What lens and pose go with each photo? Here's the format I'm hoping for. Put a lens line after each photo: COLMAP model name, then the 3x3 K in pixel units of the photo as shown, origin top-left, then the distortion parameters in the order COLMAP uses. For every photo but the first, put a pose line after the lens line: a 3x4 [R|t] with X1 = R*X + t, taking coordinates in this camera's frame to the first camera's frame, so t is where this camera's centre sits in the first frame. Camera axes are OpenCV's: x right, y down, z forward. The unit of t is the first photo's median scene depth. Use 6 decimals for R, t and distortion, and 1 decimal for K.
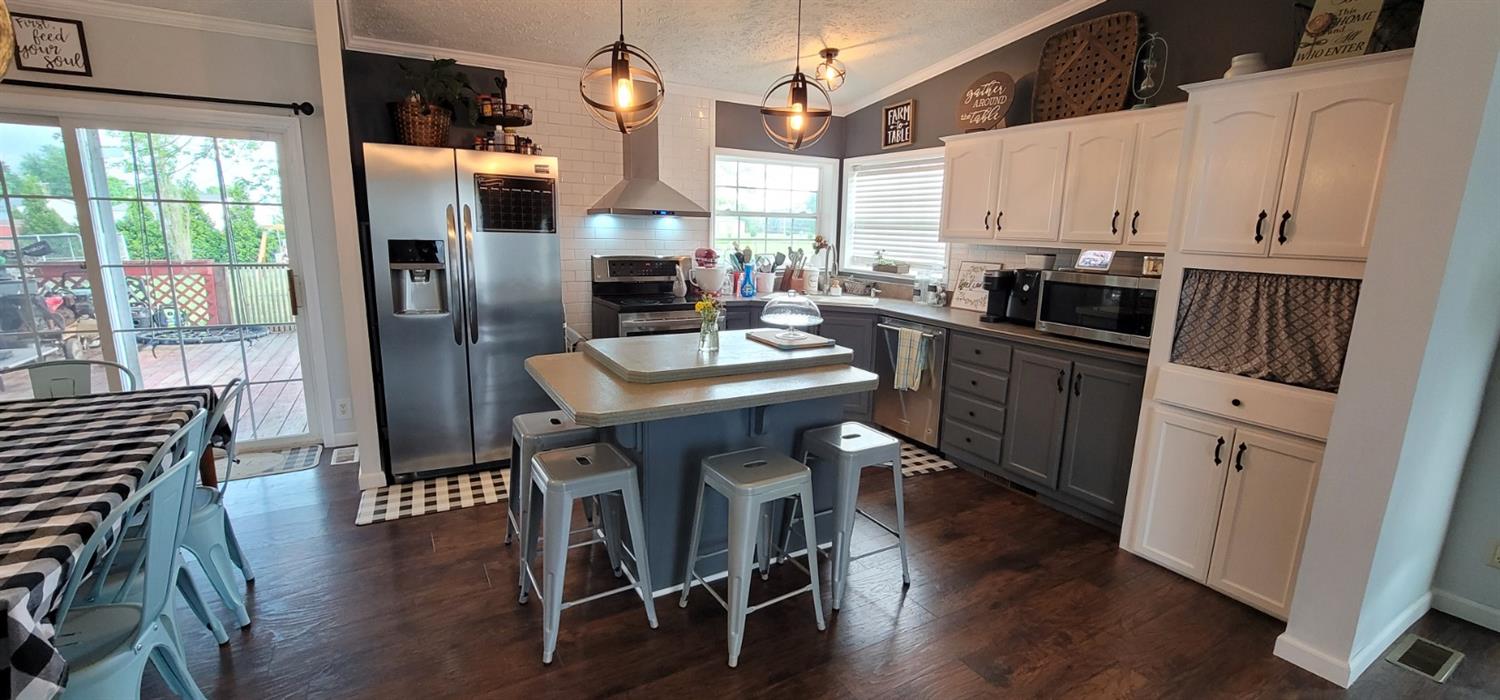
lens RADIAL K [[616.5, 0, 745.6], [0, 616.5, 346.3], [0, 0, 1]] dist [-0.001457, 0.000164]
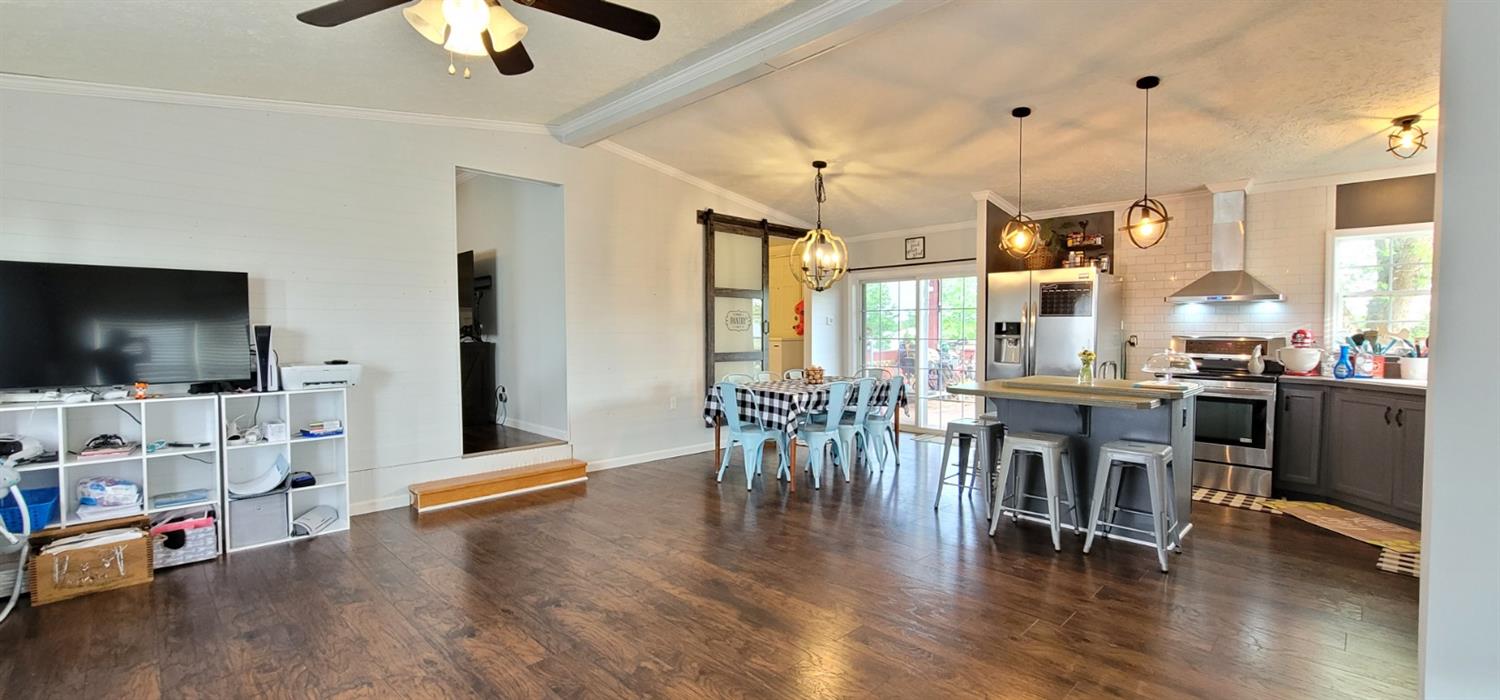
lens RADIAL K [[616.5, 0, 740.7], [0, 616.5, 346.4], [0, 0, 1]] dist [-0.001457, 0.000164]
pose [[0.251333, 0.004869, -0.967888, 0.806312], [-0.180200, 0.982739, -0.041850, 0.090172], [0.950978, 0.184932, 0.247873, -0.143259]]
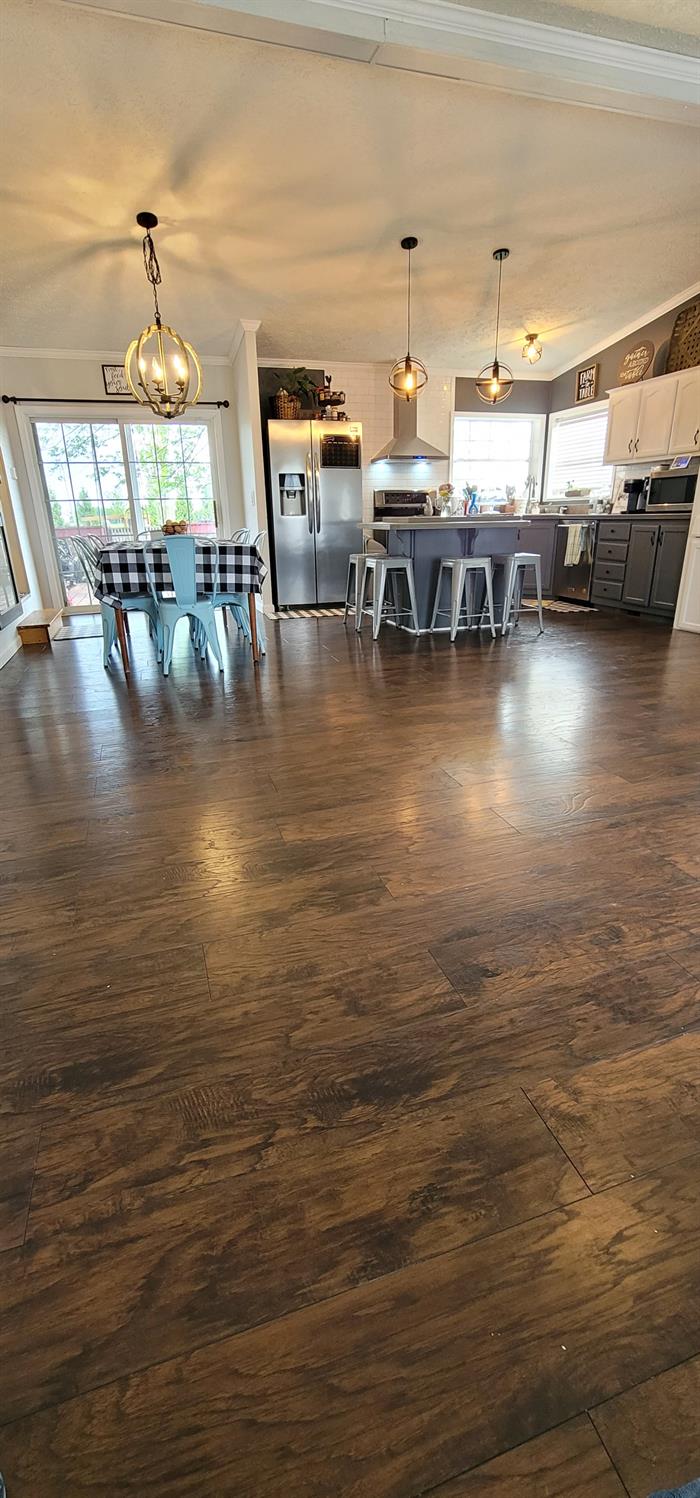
lens RADIAL K [[615.7, 0, 348.6], [0, 615.7, 747.6], [0, 0, 1]] dist [-0.001457, 0.000164]
pose [[0.975975, 0.036518, -0.214801, 0.059564], [-0.000086, 0.985918, 0.167227, 0.272063], [0.217884, -0.163191, 0.962235, -0.733166]]
